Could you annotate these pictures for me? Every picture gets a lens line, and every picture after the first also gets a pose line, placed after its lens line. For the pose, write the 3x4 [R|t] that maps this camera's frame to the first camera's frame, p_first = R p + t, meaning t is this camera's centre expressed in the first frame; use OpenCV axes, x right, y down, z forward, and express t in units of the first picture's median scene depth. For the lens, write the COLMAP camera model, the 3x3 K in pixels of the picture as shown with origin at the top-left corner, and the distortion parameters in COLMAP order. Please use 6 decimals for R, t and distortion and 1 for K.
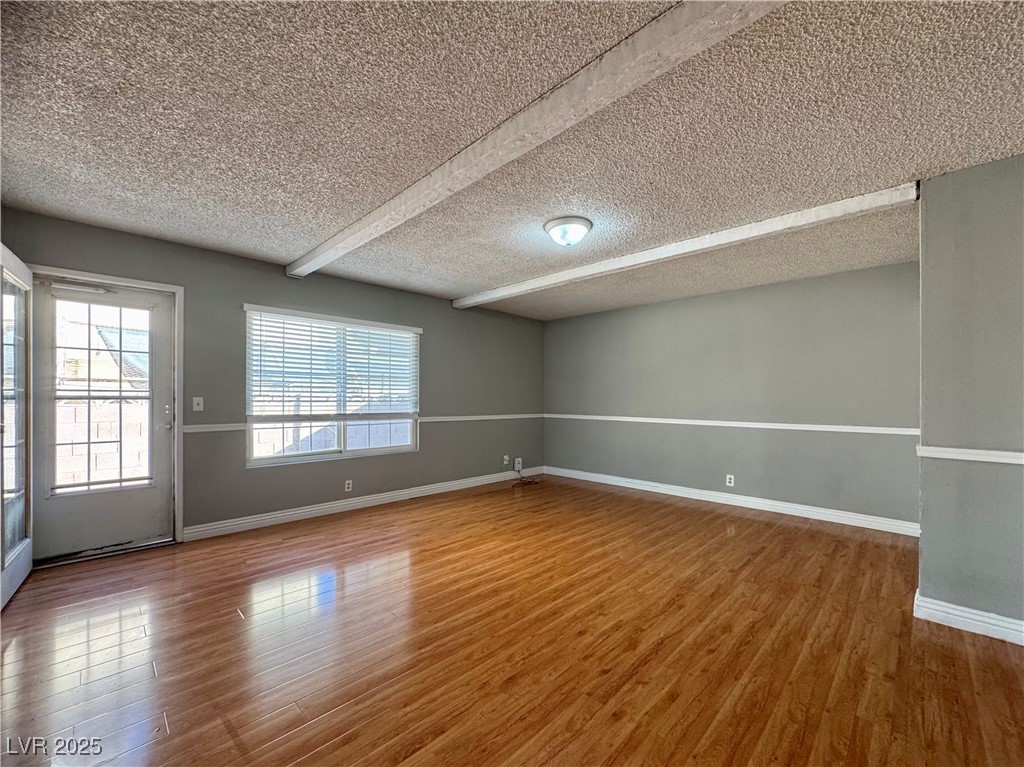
lens RADIAL K [[424.3, 0, 510.3], [0, 424.3, 393.4], [0, 0, 1]] dist [-0.002413, 0.000034]
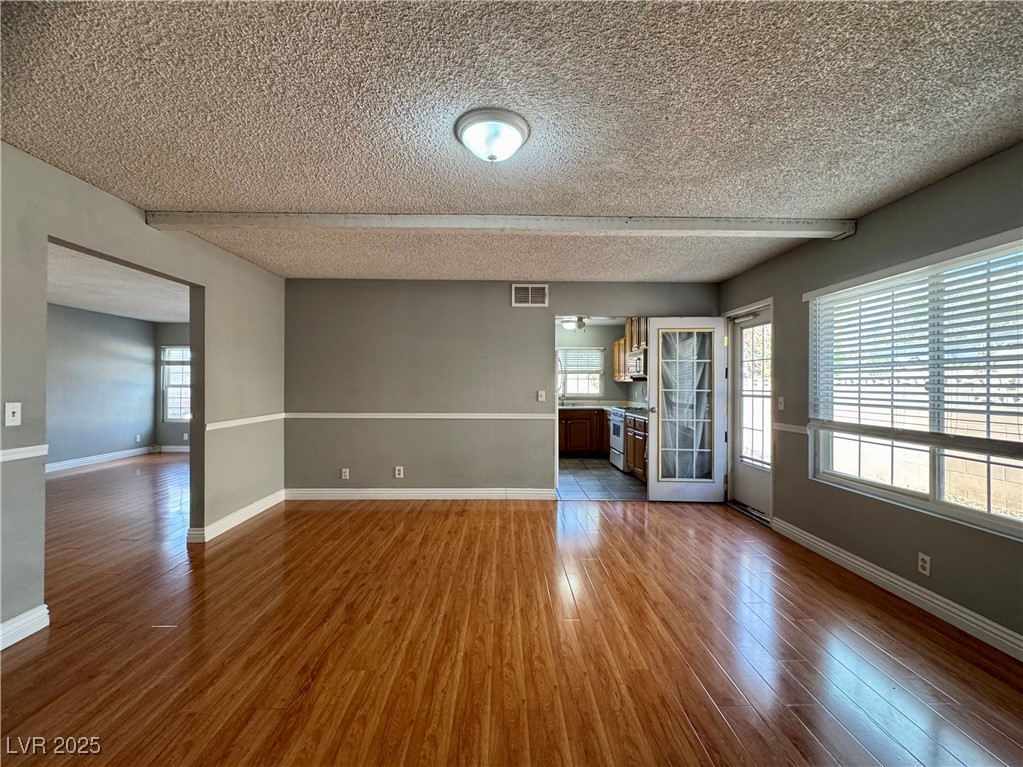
lens RADIAL K [[423.9, 0, 507.3], [0, 423.9, 387.6], [0, 0, 1]] dist [-0.002413, 0.000034]
pose [[-0.703078, -0.007337, -0.711075, 0.593350], [-0.003391, 0.999970, -0.006965, -0.006372], [0.711104, -0.002486, -0.703082, 1.544532]]
